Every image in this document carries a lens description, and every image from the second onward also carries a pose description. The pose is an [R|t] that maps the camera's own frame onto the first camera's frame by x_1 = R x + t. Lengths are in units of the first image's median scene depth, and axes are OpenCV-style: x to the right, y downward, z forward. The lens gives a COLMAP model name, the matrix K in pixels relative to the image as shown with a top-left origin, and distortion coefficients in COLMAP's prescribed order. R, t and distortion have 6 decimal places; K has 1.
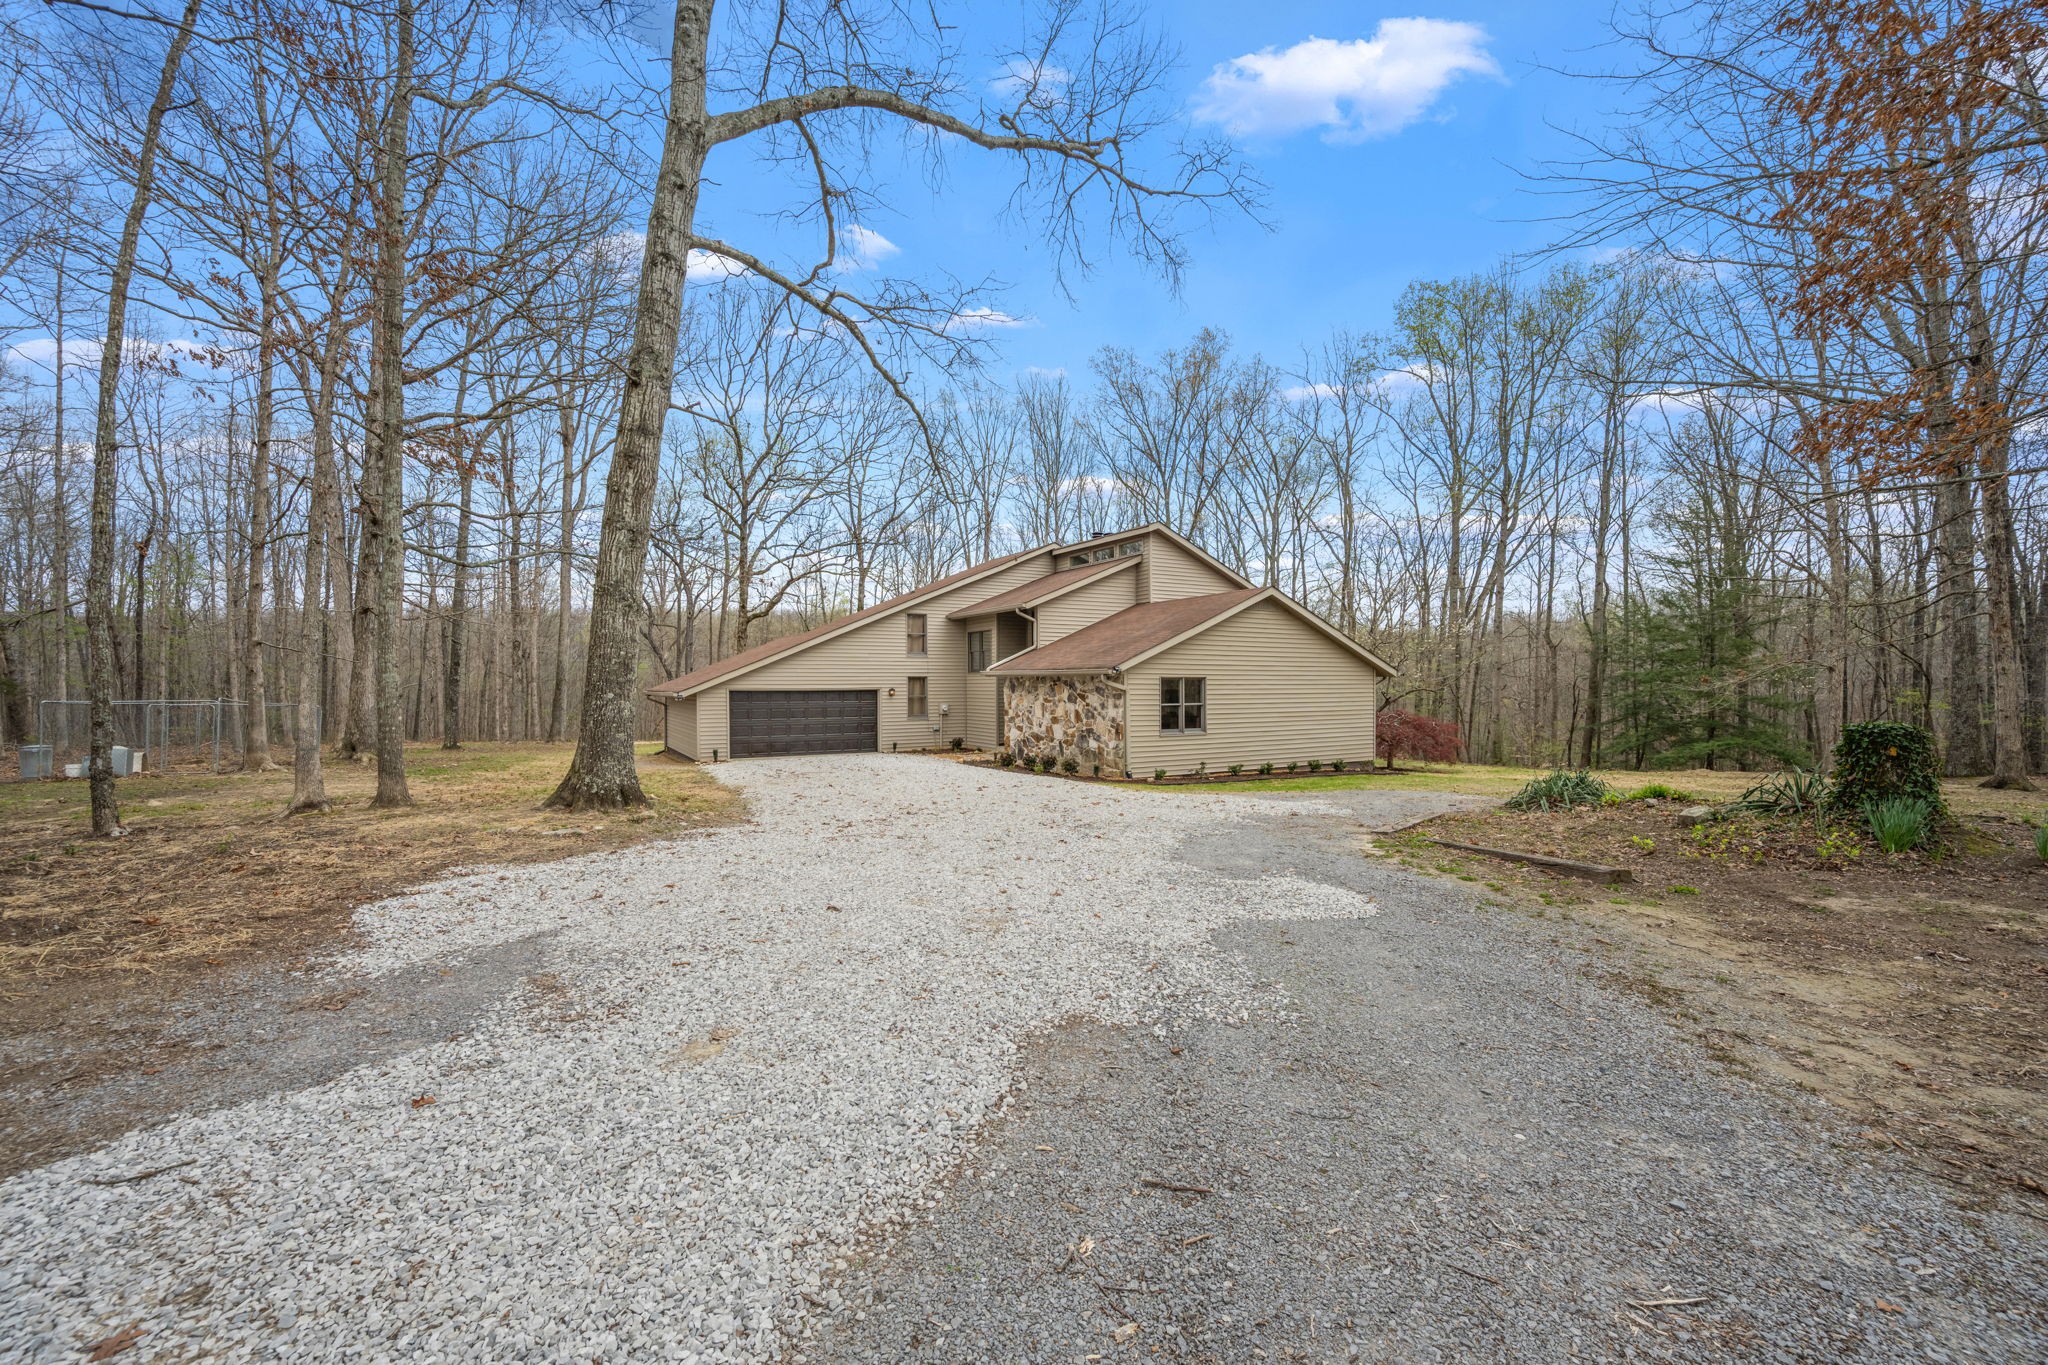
lens RADIAL K [[811.0, 0, 997.5], [0, 811.0, 678.5], [0, 0, 1]] dist [-0.000445, -0.000027]
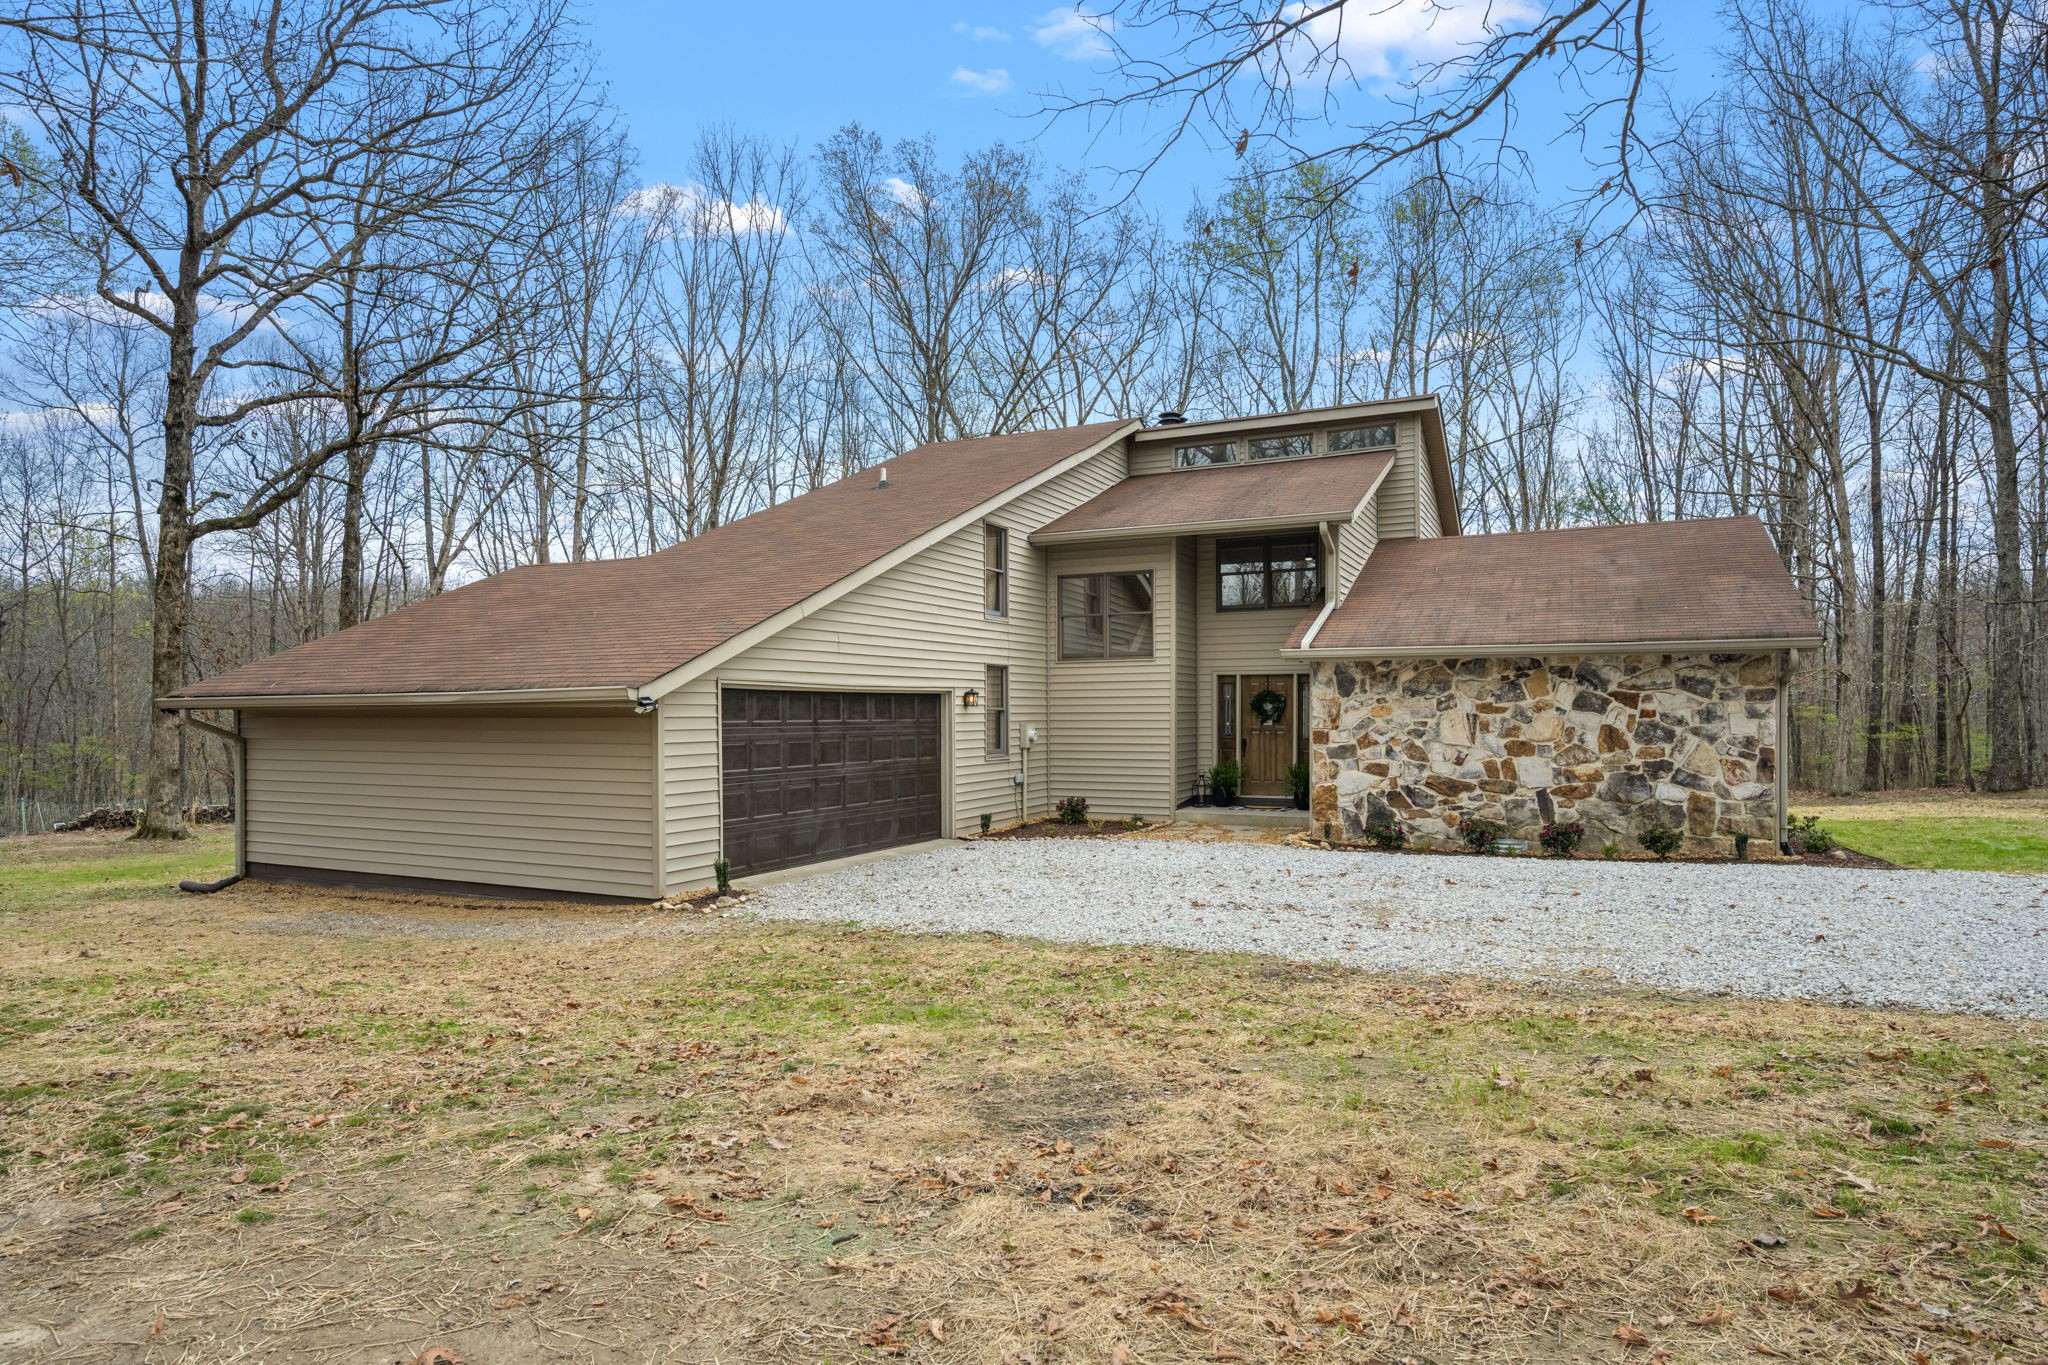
lens RADIAL K [[1154.4, 0, 1046.3], [0, 1154.4, 689.0], [0, 0, 1]] dist [0.002848, 0.000645]
pose [[0.824789, 0.011023, 0.565333, -0.470280], [-0.000851, 0.999833, -0.018253, 0.024005], [-0.565439, 0.014574, 0.824661, 0.494707]]
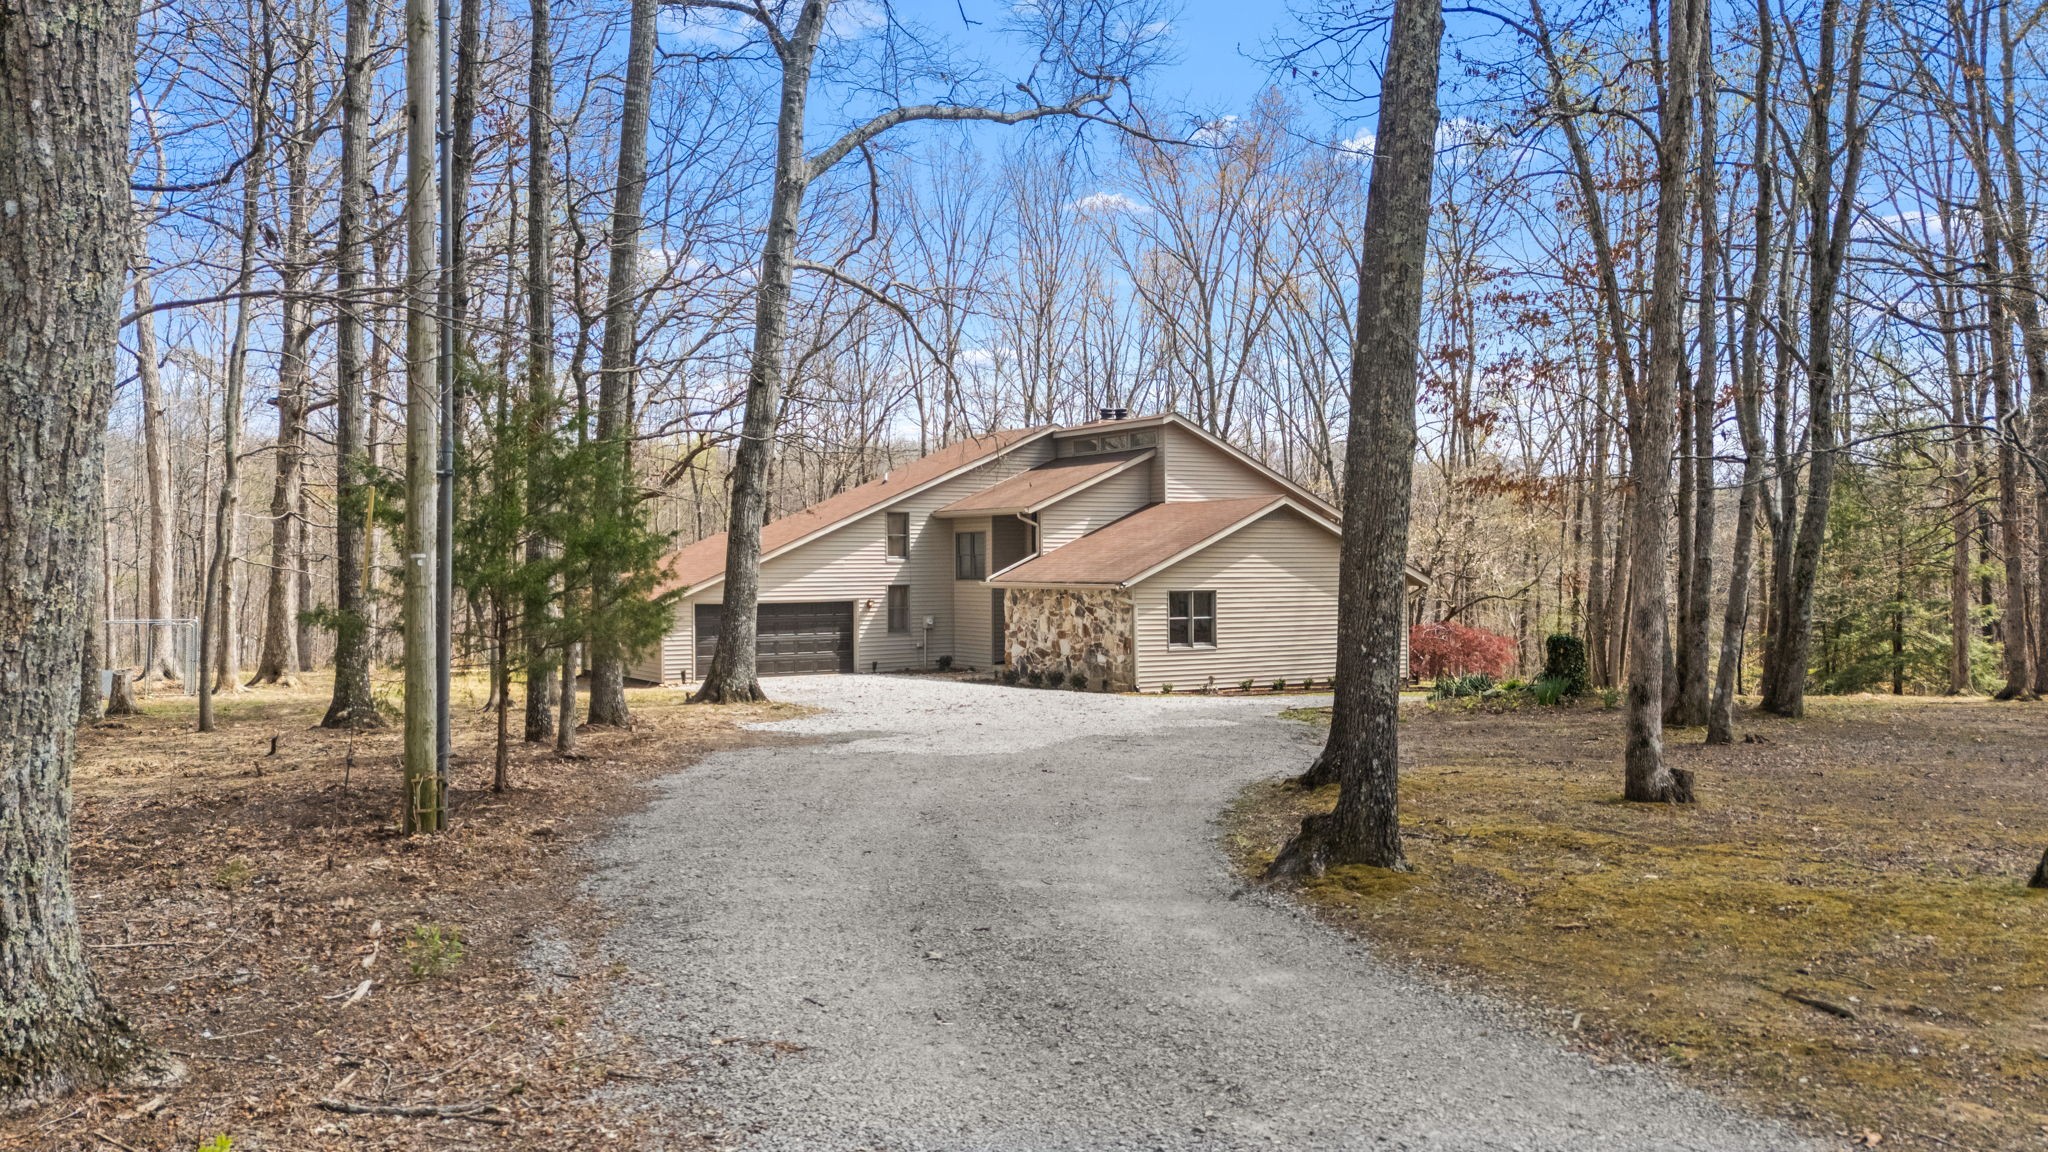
lens RADIAL K [[1482.3, 0, 1024.0], [0, 1482.3, 576.0], [0, 0, 1]] dist [0.102897, -0.110410]
pose [[0.997952, -0.002460, 0.063920, -0.071705], [0.001871, 0.999955, 0.009271, -0.028807], [-0.063940, -0.009132, 0.997912, -0.624330]]
